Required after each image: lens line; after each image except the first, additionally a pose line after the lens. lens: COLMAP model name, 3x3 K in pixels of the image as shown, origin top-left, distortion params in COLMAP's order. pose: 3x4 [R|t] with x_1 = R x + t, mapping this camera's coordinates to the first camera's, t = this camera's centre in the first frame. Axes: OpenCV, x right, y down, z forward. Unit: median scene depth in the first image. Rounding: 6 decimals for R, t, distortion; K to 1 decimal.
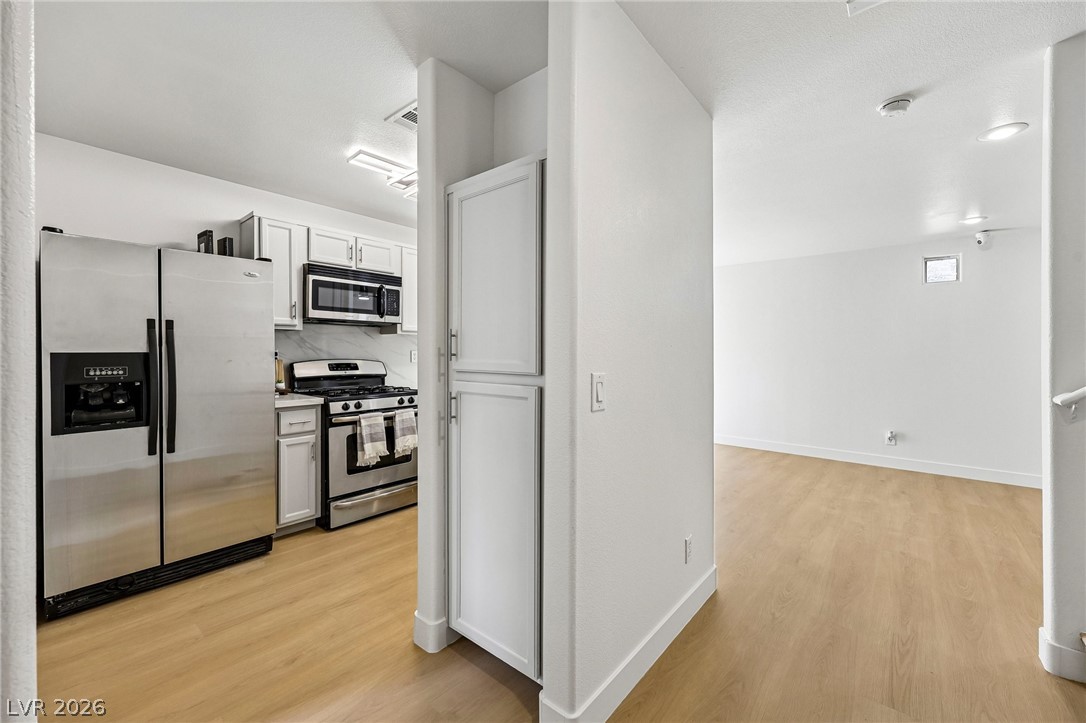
lens RADIAL K [[435.7, 0, 542.1], [0, 435.7, 355.3], [0, 0, 1]] dist [0.002467, 0.000192]
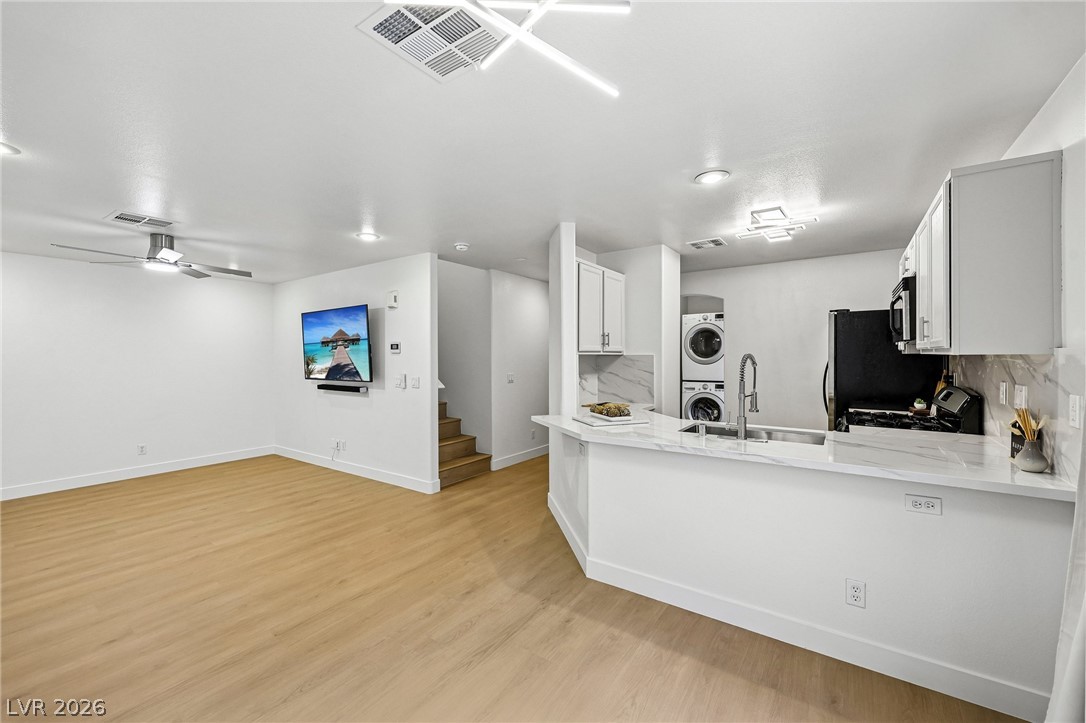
lens RADIAL K [[433.5, 0, 545.0], [0, 433.5, 357.6], [0, 0, 1]] dist [-0.001262, 0.000158]
pose [[-0.995527, 0.001081, -0.094472, 0.409171], [-0.000167, 0.999913, 0.013202, -0.061975], [0.094478, 0.013158, -0.995440, 1.933937]]
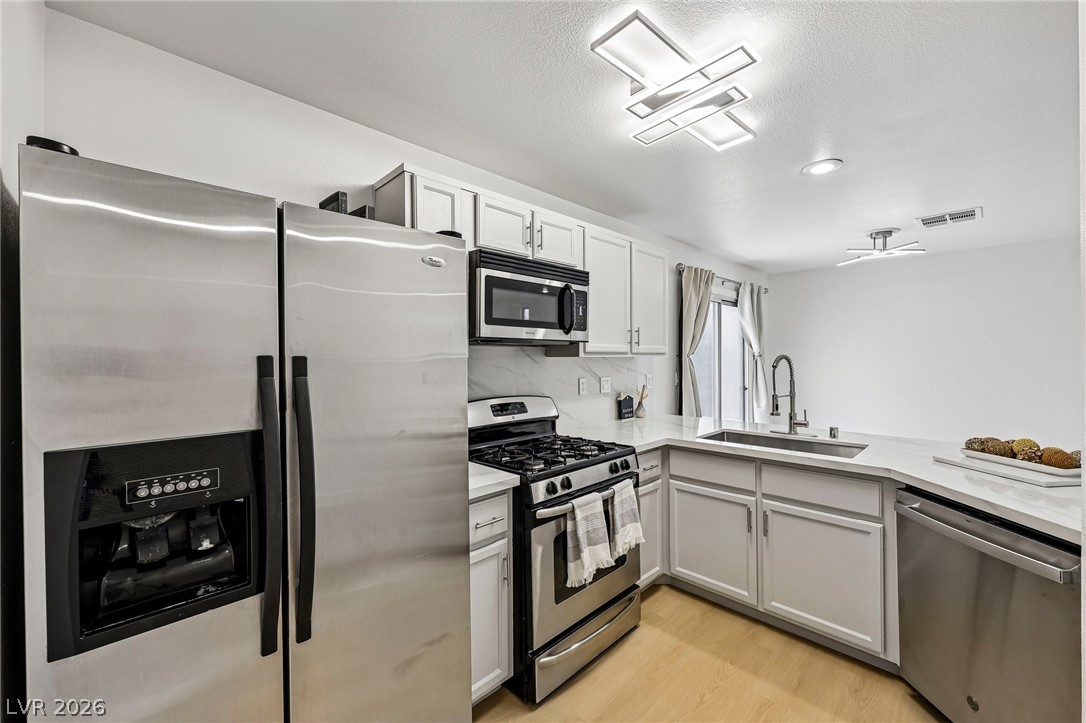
lens RADIAL K [[433.5, 0, 545.0], [0, 433.5, 357.6], [0, 0, 1]] dist [-0.001262, 0.000158]
pose [[0.995566, -0.008772, -0.093659, -0.378054], [0.008043, 0.999934, -0.008158, -0.050922], [0.093724, 0.007369, 0.995571, 0.387457]]
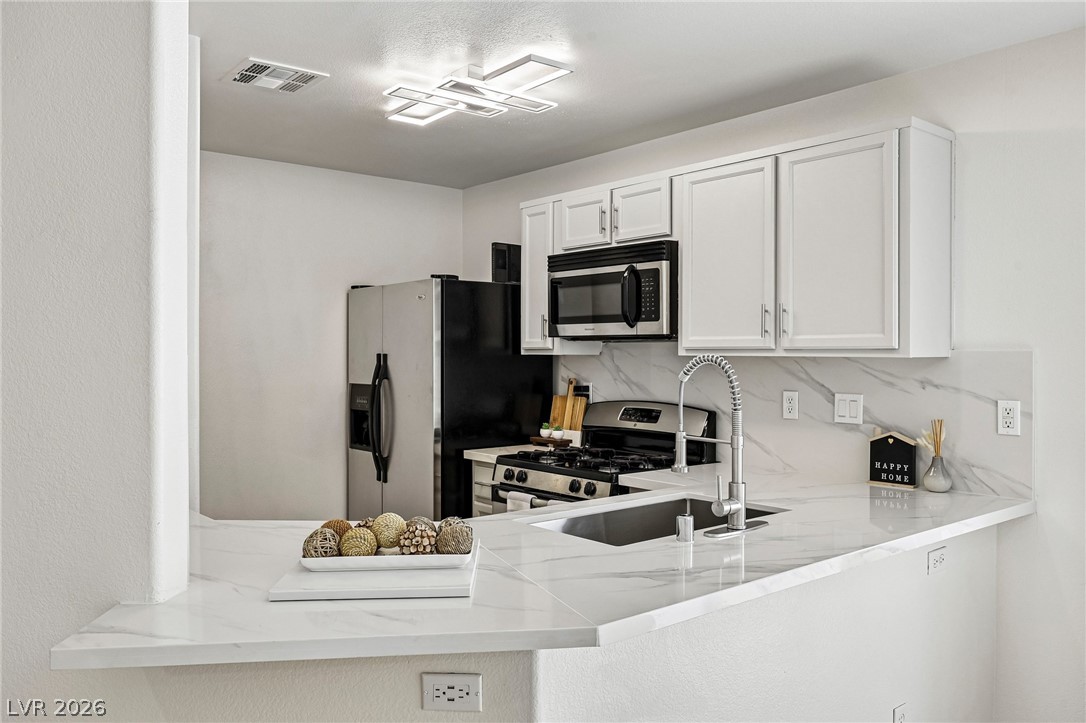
lens RADIAL K [[829.4, 0, 544.8], [0, 829.4, 361.9], [0, 0, 1]] dist [-0.002220, 0.000967]
pose [[-0.175787, 0.006930, -0.984404, 0.712966], [-0.009195, 0.999920, 0.008682, -0.057569], [0.984385, 0.010578, -0.175709, 1.191358]]
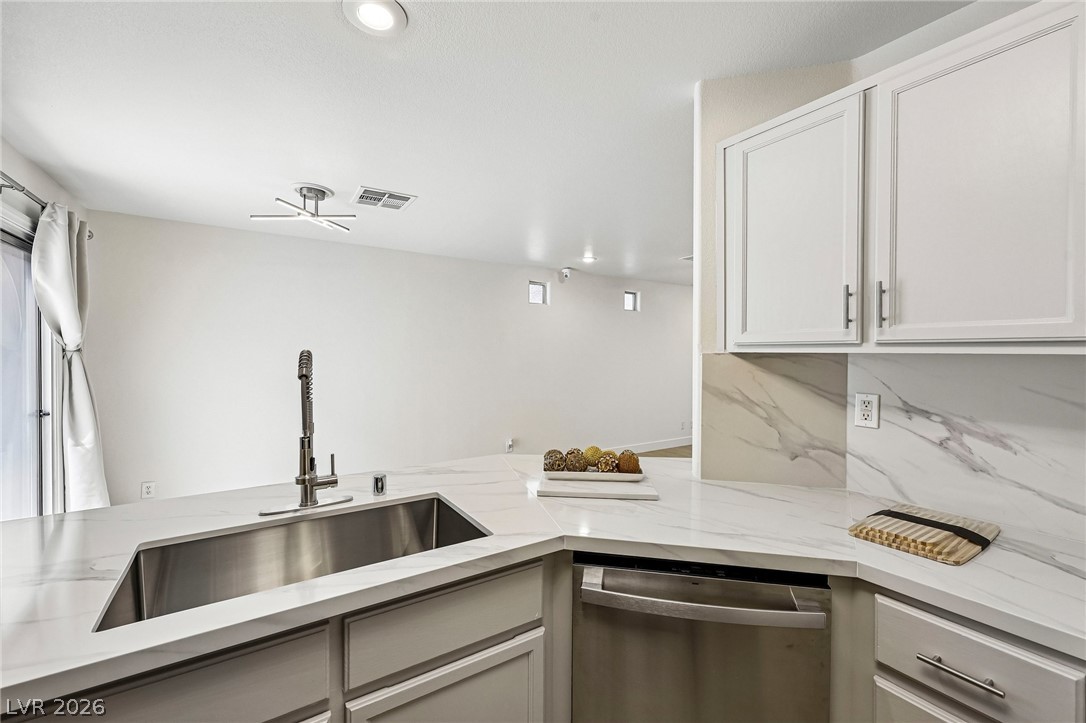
lens RADIAL K [[453.8, 0, 545.3], [0, 453.8, 356.5], [0, 0, 1]] dist [0.003214, 0.000328]
pose [[0.289658, -0.012620, 0.957047, -0.342979], [0.006090, 0.999917, 0.011343, -0.057540], [-0.957111, 0.002543, 0.289711, 0.887542]]
